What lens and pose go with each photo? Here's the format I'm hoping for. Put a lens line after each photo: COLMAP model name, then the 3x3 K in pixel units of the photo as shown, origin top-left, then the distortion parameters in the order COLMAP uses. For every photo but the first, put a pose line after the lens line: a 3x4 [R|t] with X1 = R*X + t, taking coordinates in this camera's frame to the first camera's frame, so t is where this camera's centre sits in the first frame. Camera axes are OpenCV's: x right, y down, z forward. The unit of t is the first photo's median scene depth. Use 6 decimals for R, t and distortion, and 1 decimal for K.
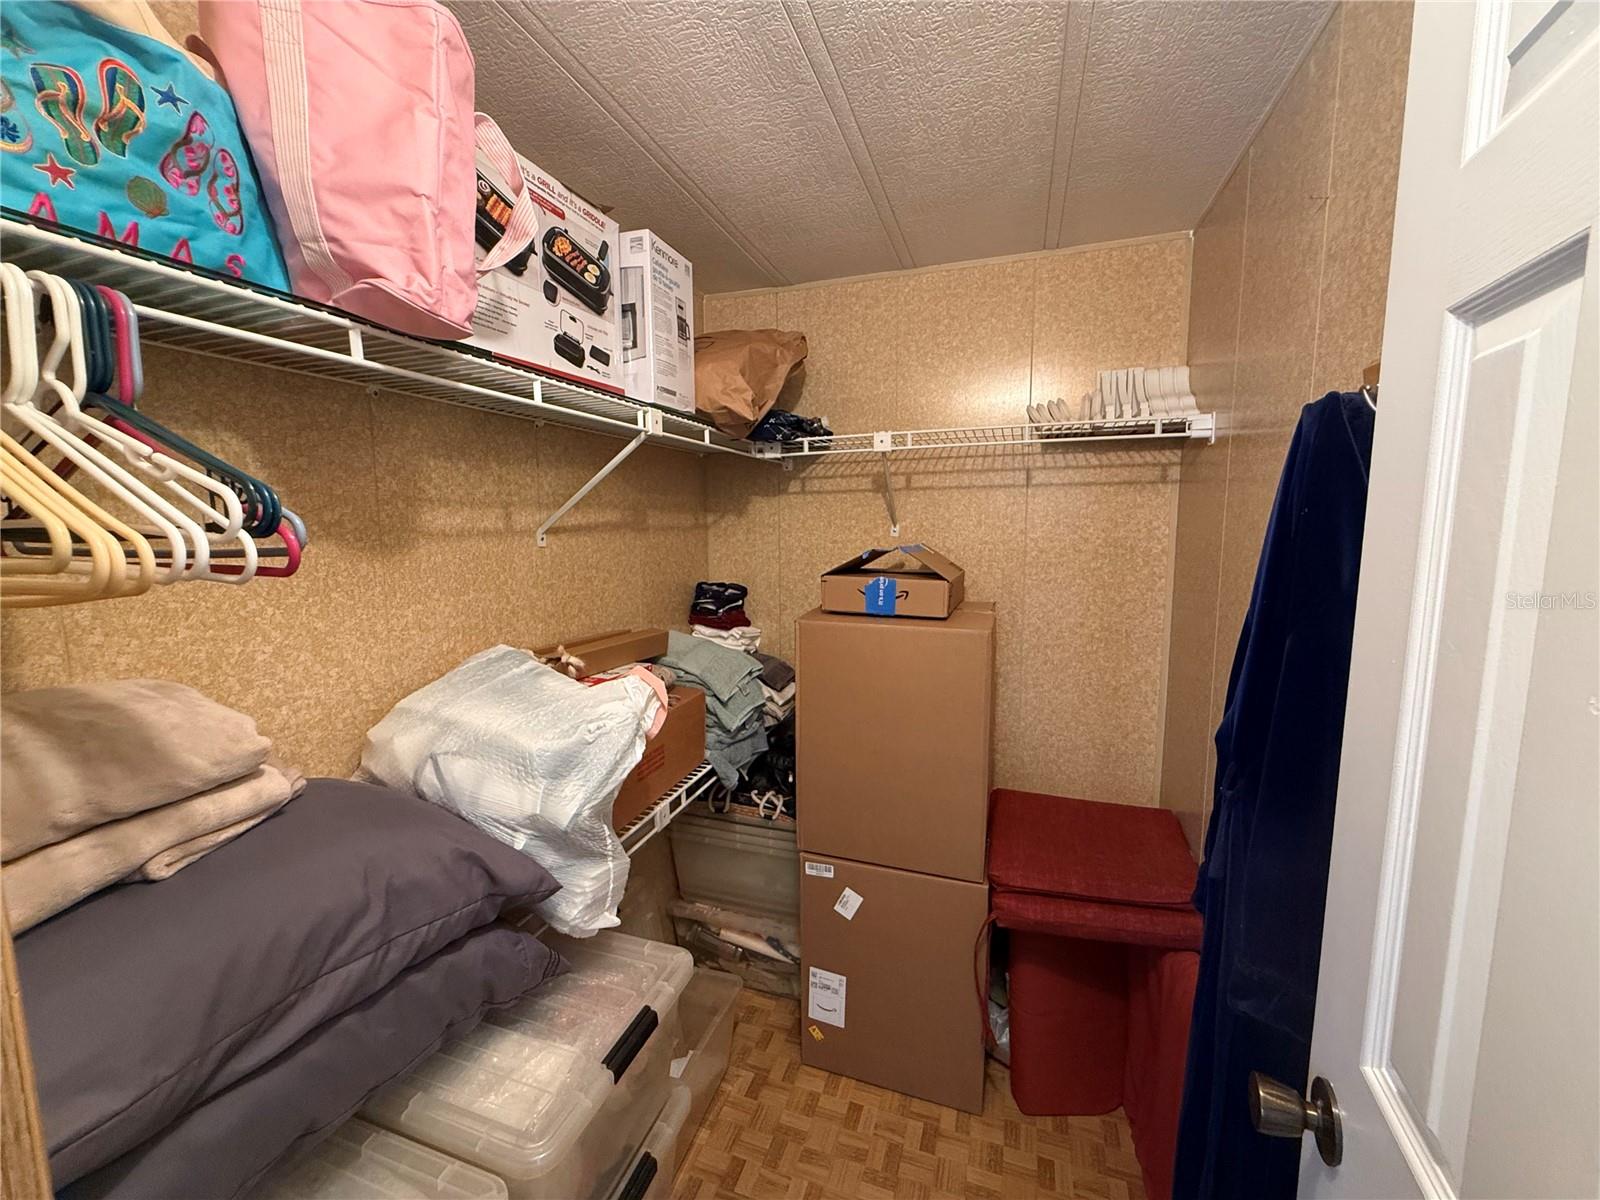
lens RADIAL K [[639.1, 0, 798.4], [0, 639.1, 593.1], [0, 0, 1]] dist [0.000169, 0.000501]
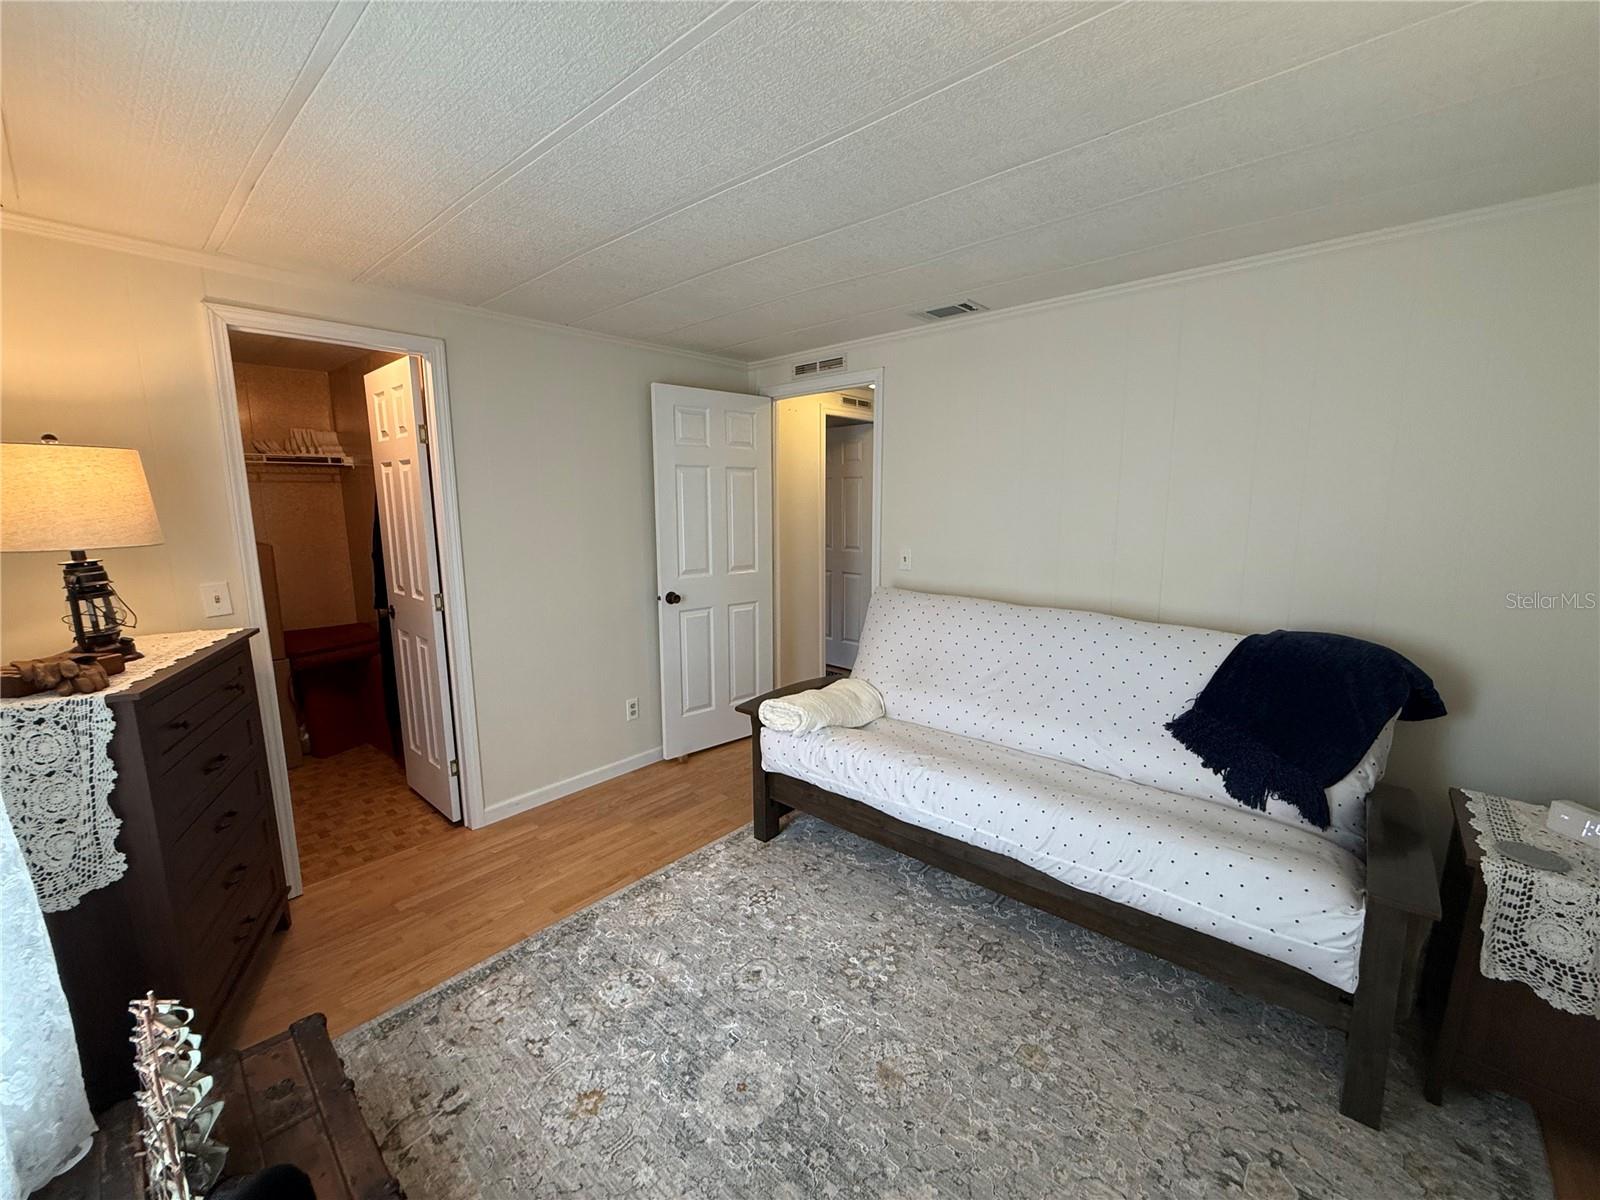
lens RADIAL K [[639.1, 0, 795.1], [0, 639.1, 602.9], [0, 0, 1]] dist [0.000169, 0.000501]
pose [[0.387911, -0.144237, 0.910341, -0.921047], [0.107479, 0.988020, 0.110745, 0.172916], [-0.915409, 0.054883, 0.398766, -1.379571]]
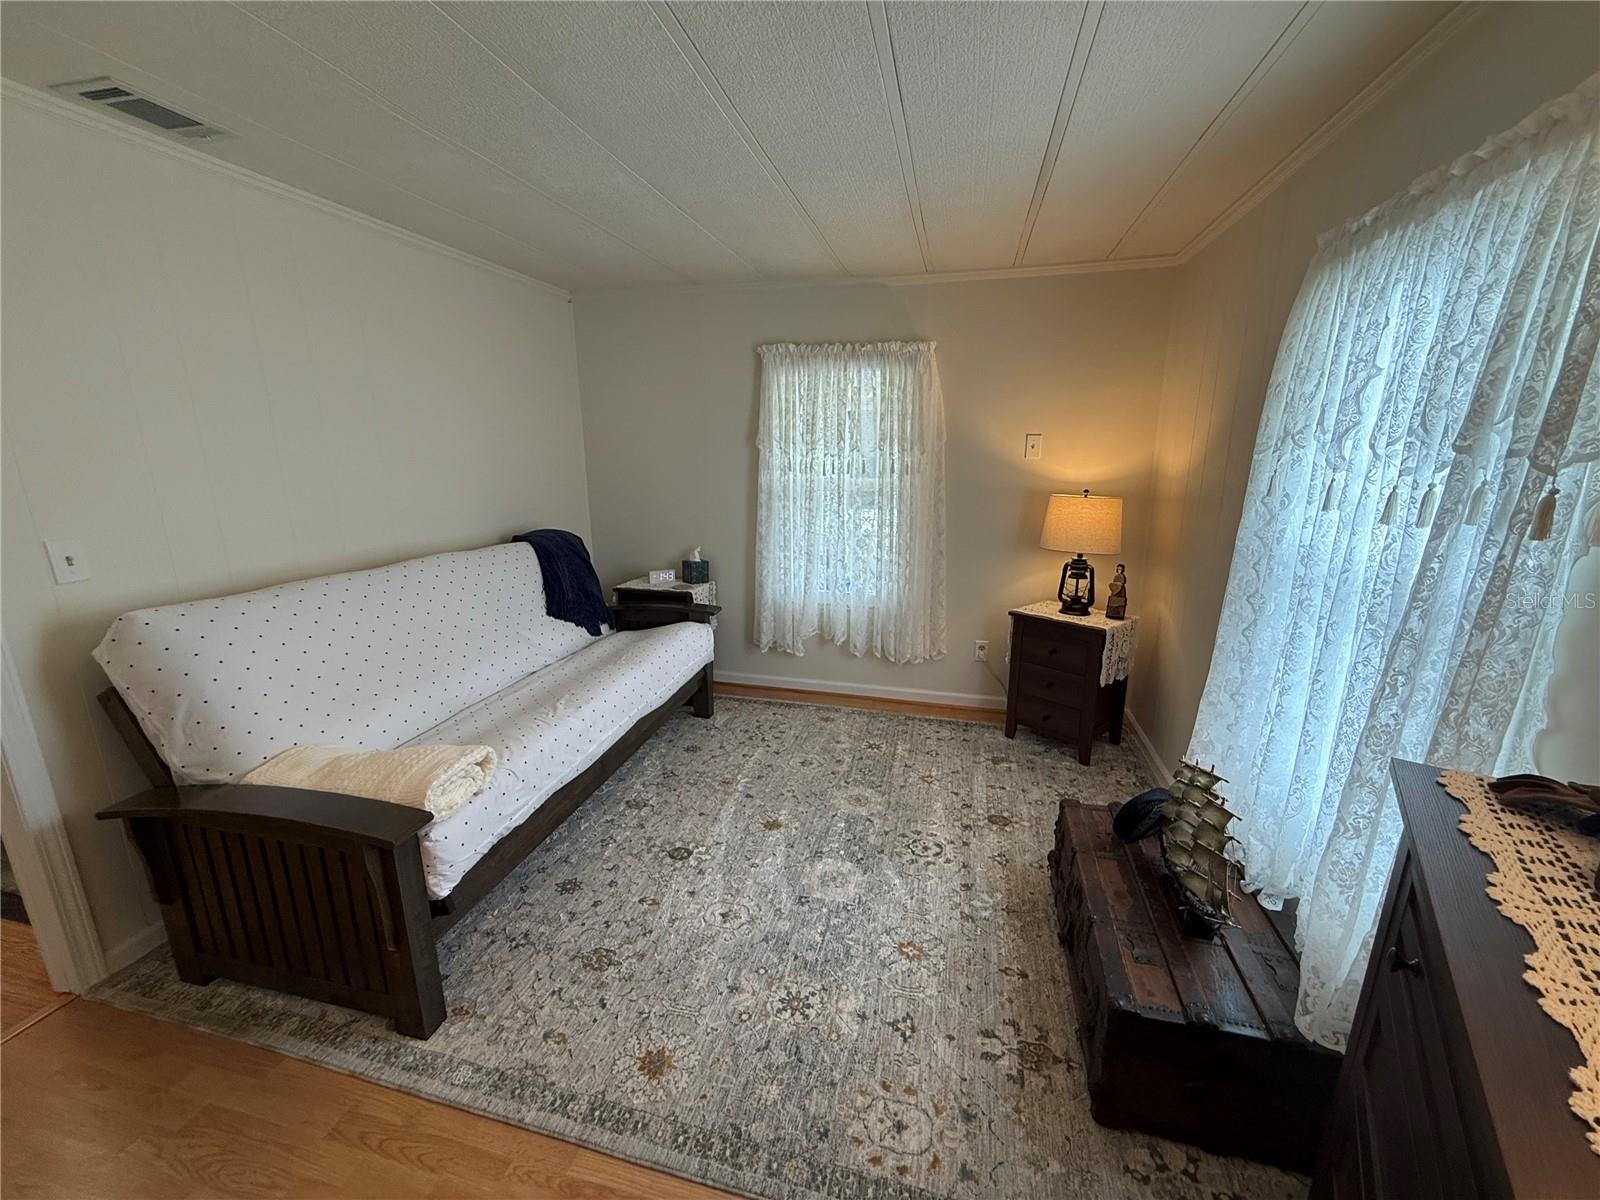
lens RADIAL K [[639.1, 0, 798.7], [0, 639.1, 602.8], [0, 0, 1]] dist [0.000169, 0.000501]
pose [[-0.996140, 0.028932, -0.082877, 1.903994], [-0.001574, 0.938087, 0.346396, -0.330259], [0.087768, 0.345189, -0.934420, 3.357914]]
